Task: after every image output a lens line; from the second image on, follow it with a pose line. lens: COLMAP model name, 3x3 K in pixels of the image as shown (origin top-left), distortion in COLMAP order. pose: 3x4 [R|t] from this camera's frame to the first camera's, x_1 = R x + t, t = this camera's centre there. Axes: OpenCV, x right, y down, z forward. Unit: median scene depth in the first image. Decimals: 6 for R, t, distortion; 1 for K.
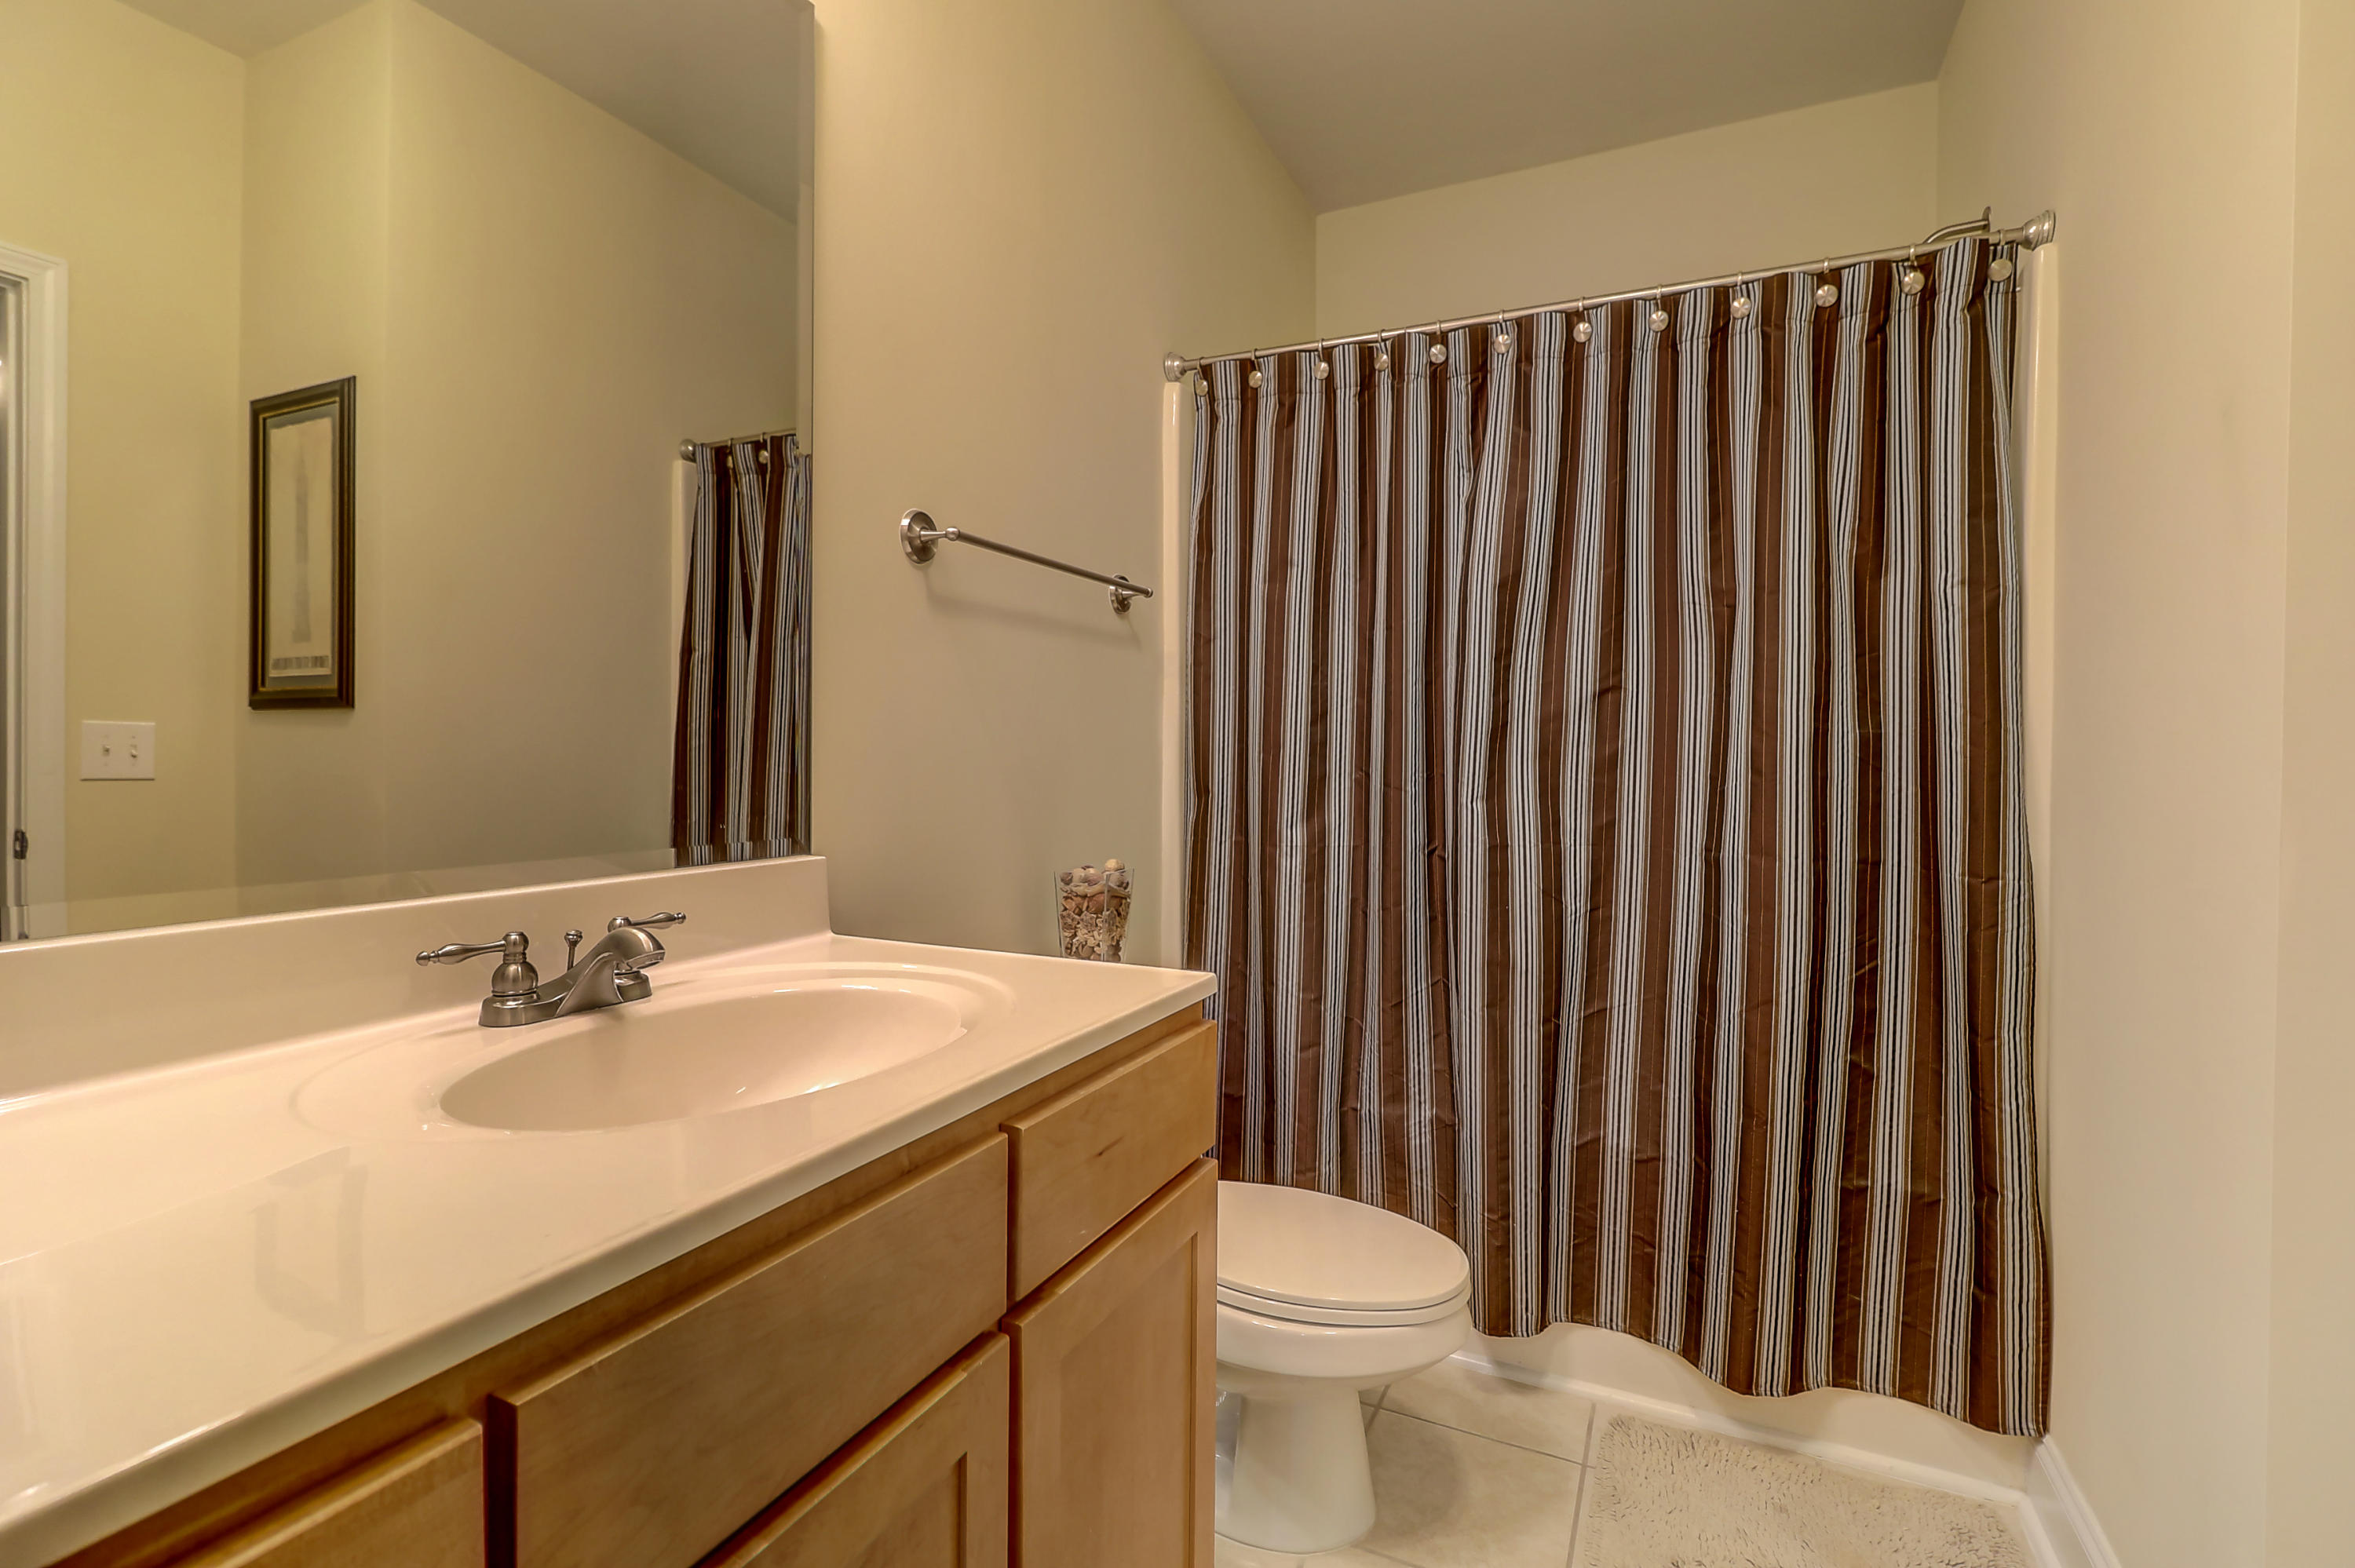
lens RADIAL K [[1082.1, 0, 1160.6], [0, 1082.1, 767.0], [0, 0, 1]] dist [0.009374, -0.005411]
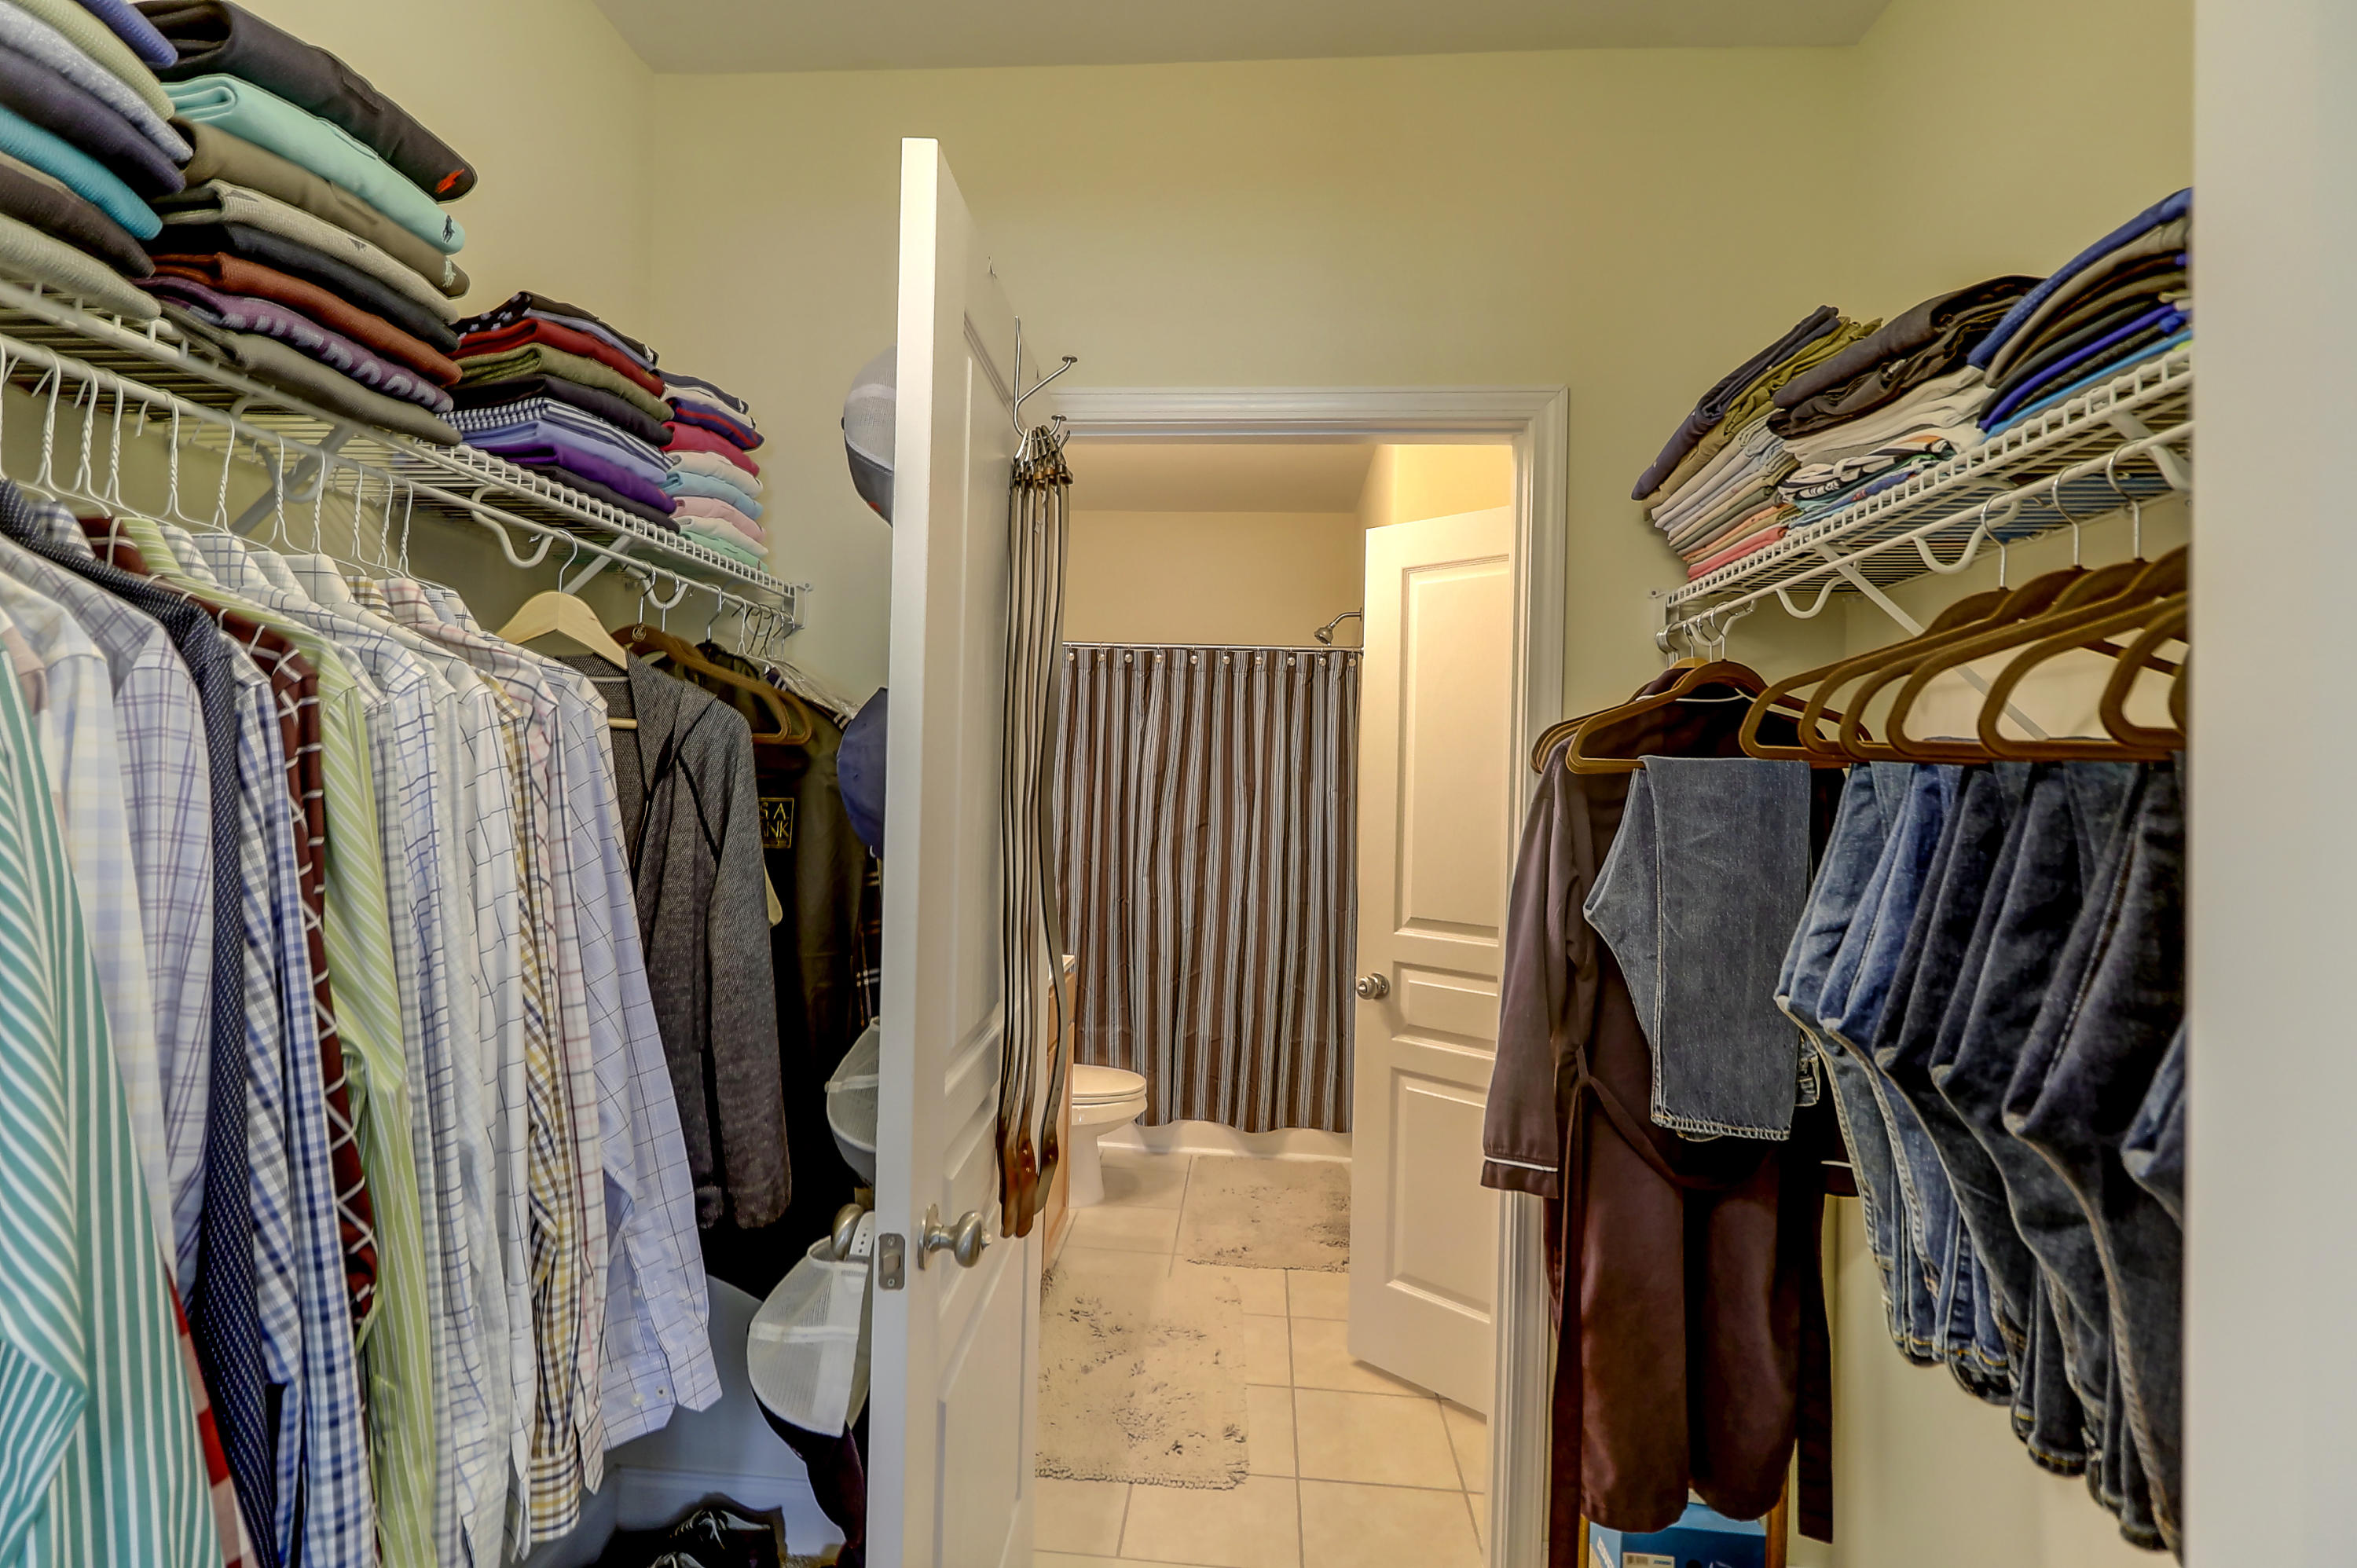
lens RADIAL K [[1083.1, 0, 1174.2], [0, 1083.1, 774.0], [0, 0, 1]] dist [0.009374, -0.005411]
pose [[0.928065, 0.020541, 0.371852, -0.448239], [-0.015762, 0.999750, -0.015887, -0.137677], [-0.372085, 0.008883, 0.928156, -0.991553]]
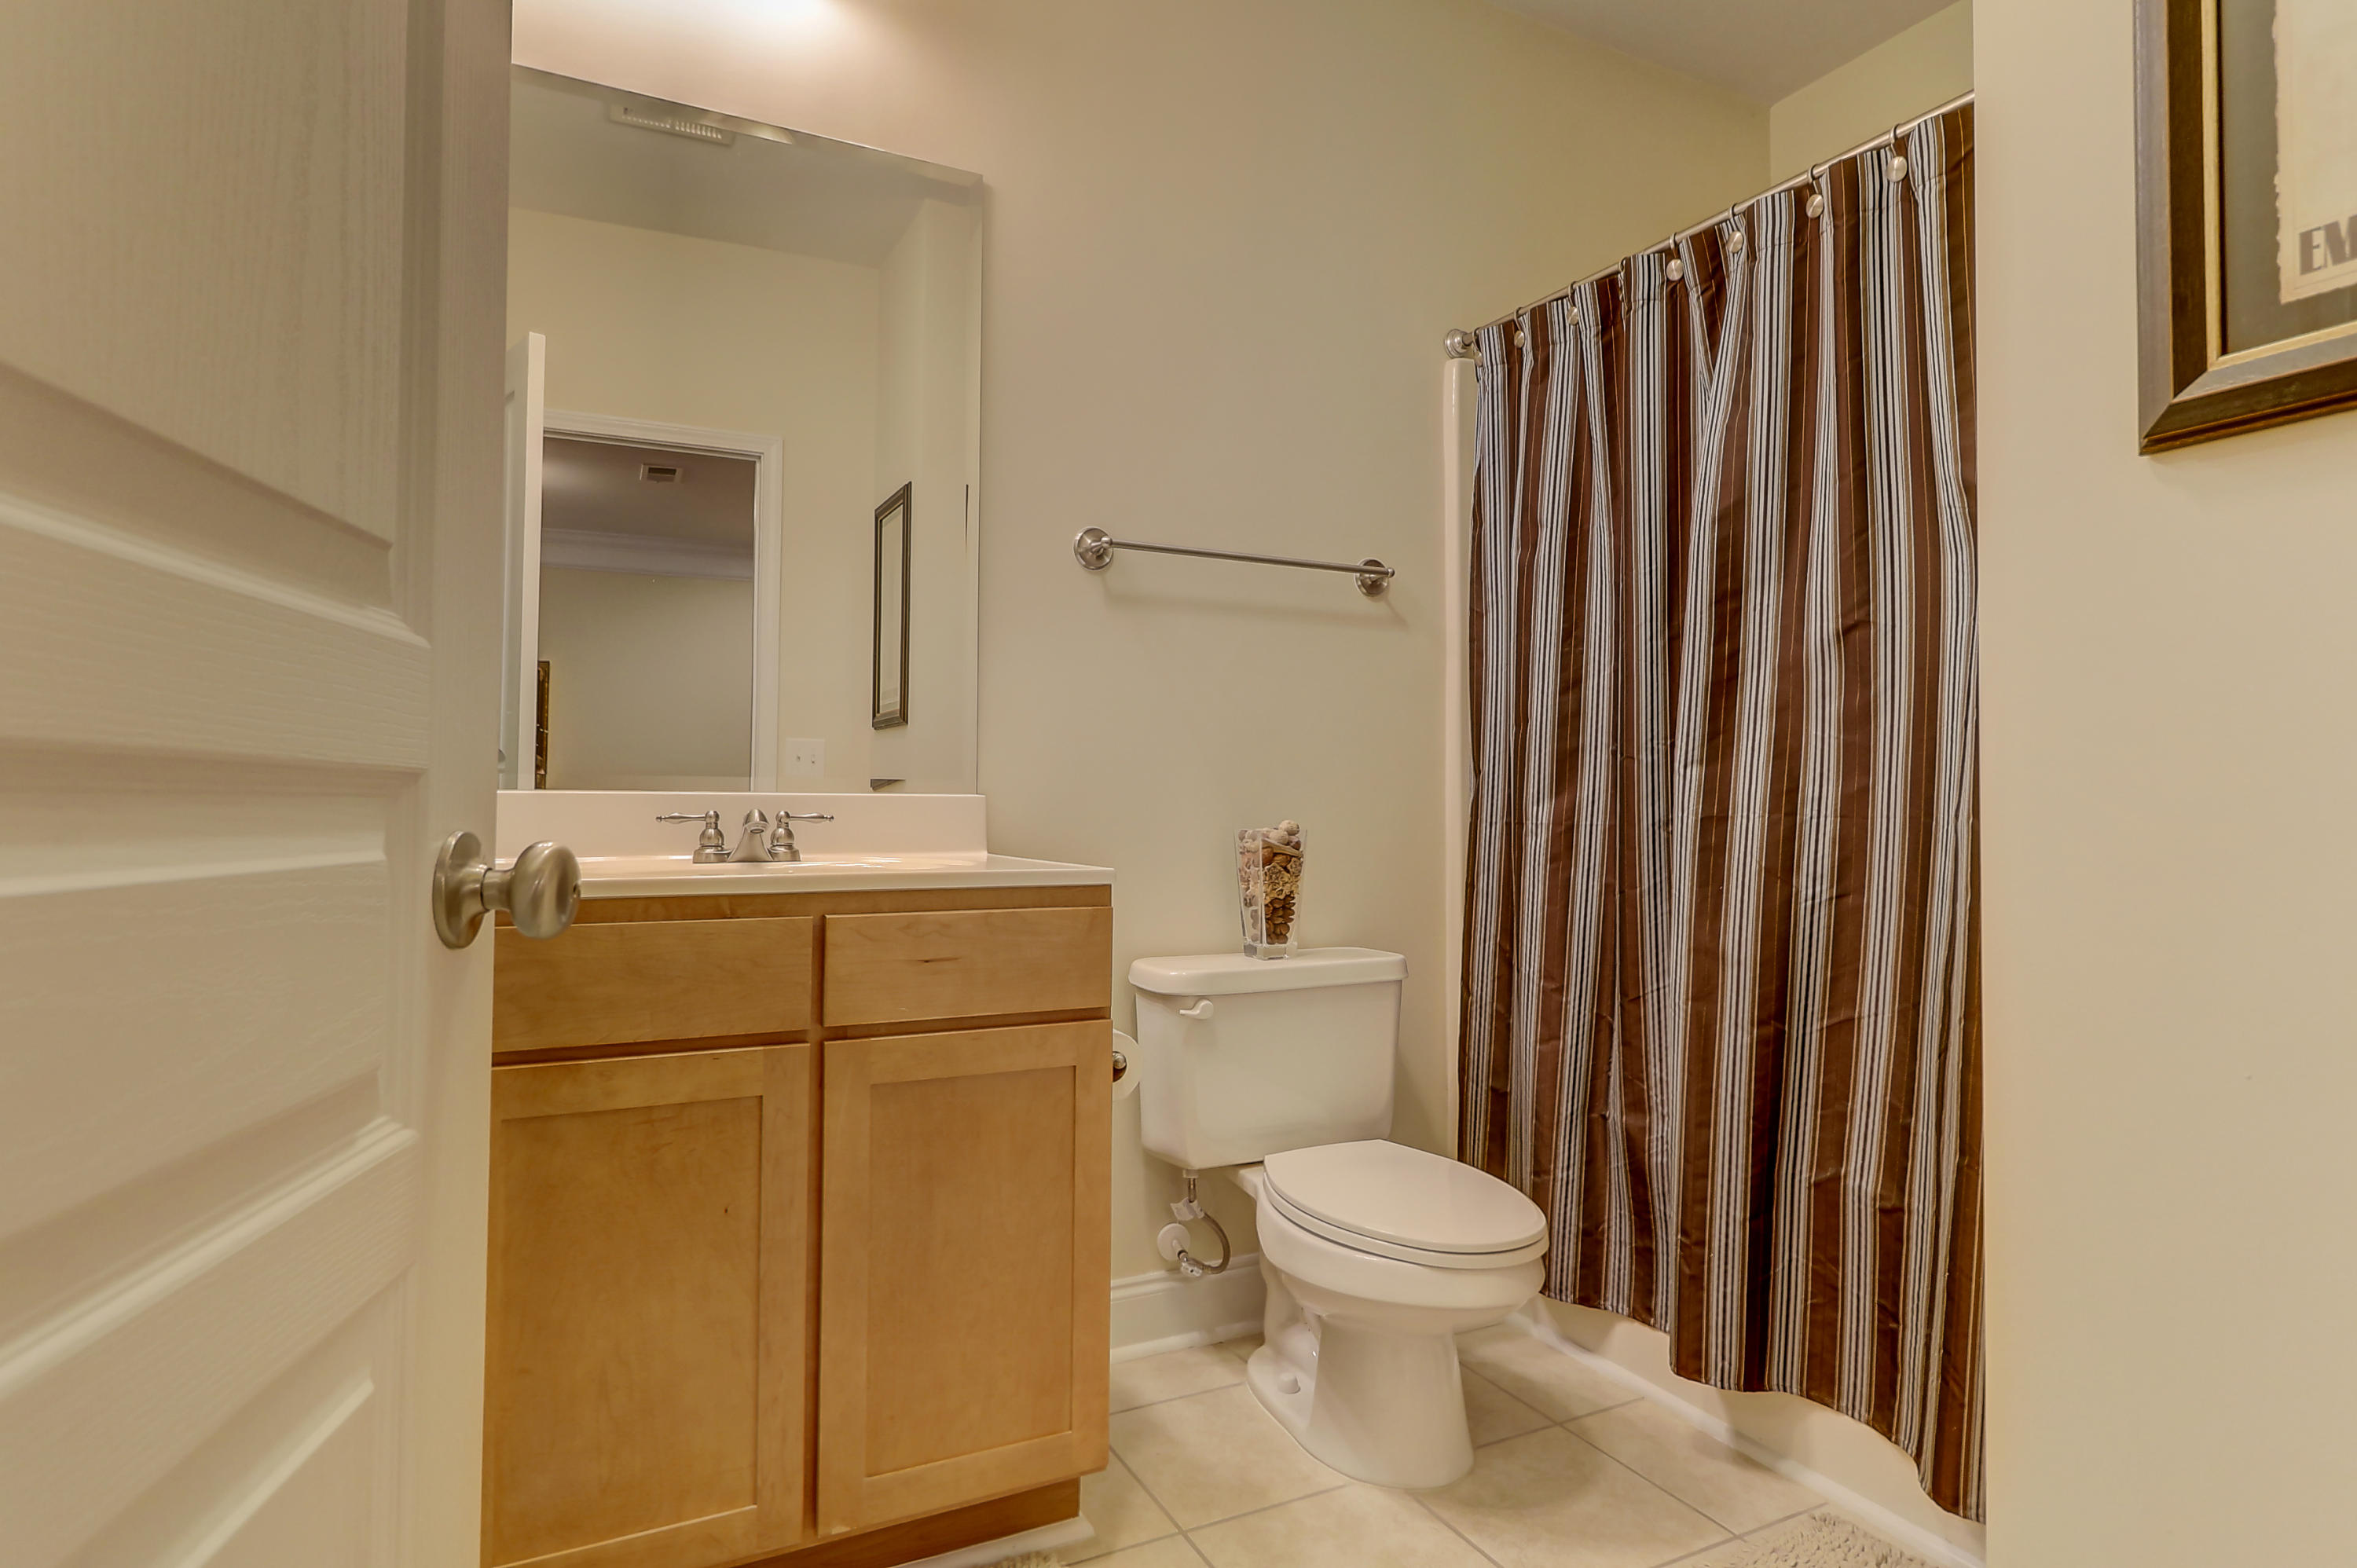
lens RADIAL K [[1240.6, 0, 1157.8], [0, 1240.6, 773.0], [0, 0, 1]] dist [0.003084, 0.000208]
pose [[0.795759, -0.014582, -0.605438, 0.562456], [-0.009750, 0.999272, -0.036883, 0.079072], [0.605535, 0.035253, 0.795037, -0.059480]]
